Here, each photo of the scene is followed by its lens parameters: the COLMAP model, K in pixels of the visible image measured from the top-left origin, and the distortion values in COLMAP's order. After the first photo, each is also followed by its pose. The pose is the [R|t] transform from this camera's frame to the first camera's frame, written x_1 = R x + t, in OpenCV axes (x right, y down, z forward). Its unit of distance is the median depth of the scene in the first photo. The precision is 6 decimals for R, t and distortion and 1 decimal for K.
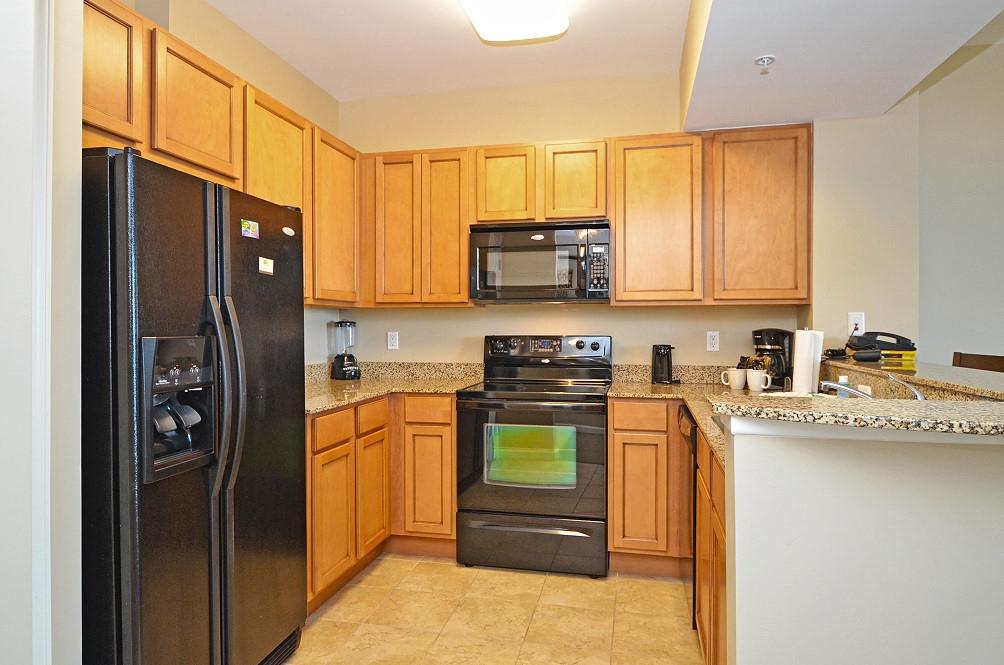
lens RADIAL K [[608.0, 0, 497.6], [0, 608.0, 328.8], [0, 0, 1]] dist [-0.003494, -0.005189]
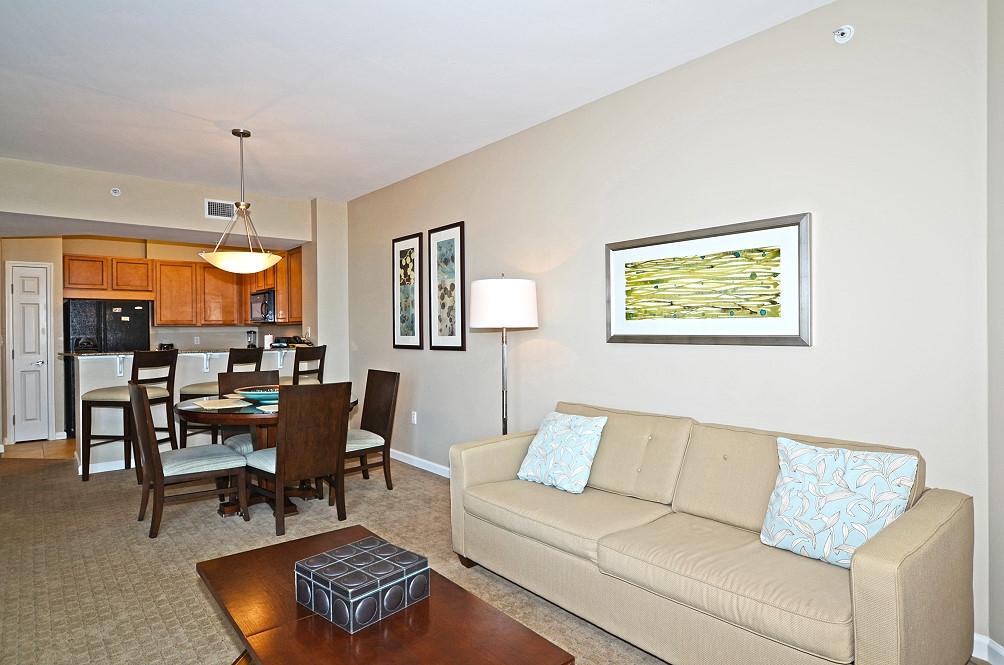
lens RADIAL K [[549.3, 0, 497.0], [0, 549.3, 329.4], [0, 0, 1]] dist [-0.012254, -0.001031]
pose [[0.797315, -0.002459, -0.603558, 2.216575], [0.003927, 0.999992, 0.001114, -0.021469], [0.603551, -0.003258, 0.797318, -0.191582]]
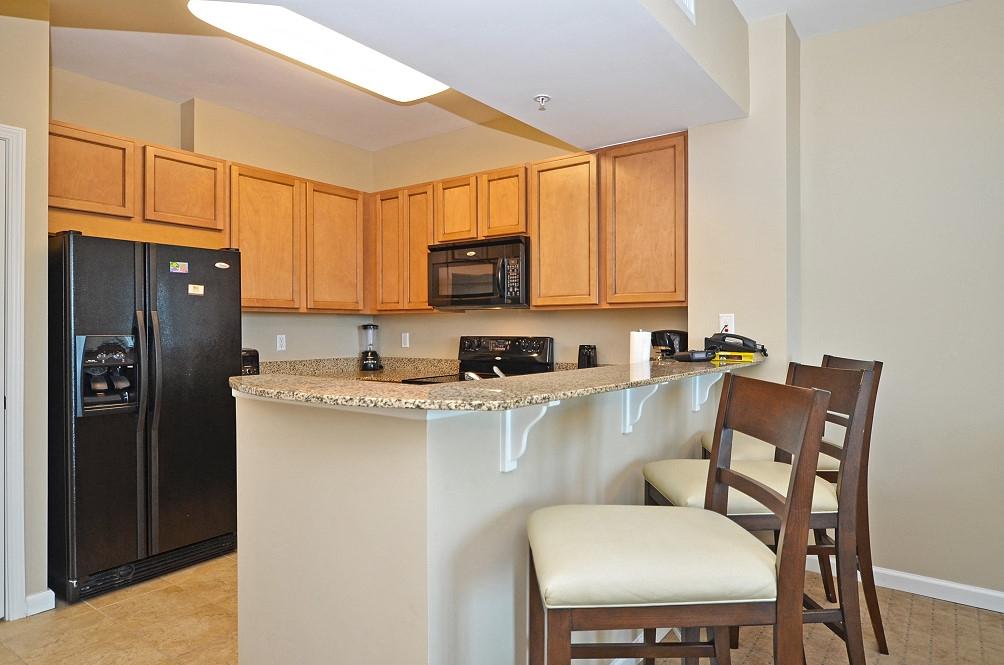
lens RADIAL K [[608.0, 0, 500.4], [0, 608.0, 328.0], [0, 0, 1]] dist [-0.003494, -0.005189]
pose [[0.917575, -0.002604, -0.397555, 0.598061], [0.001070, 0.999991, -0.004081, -0.000345], [0.397562, 0.003320, 0.917569, -0.066744]]
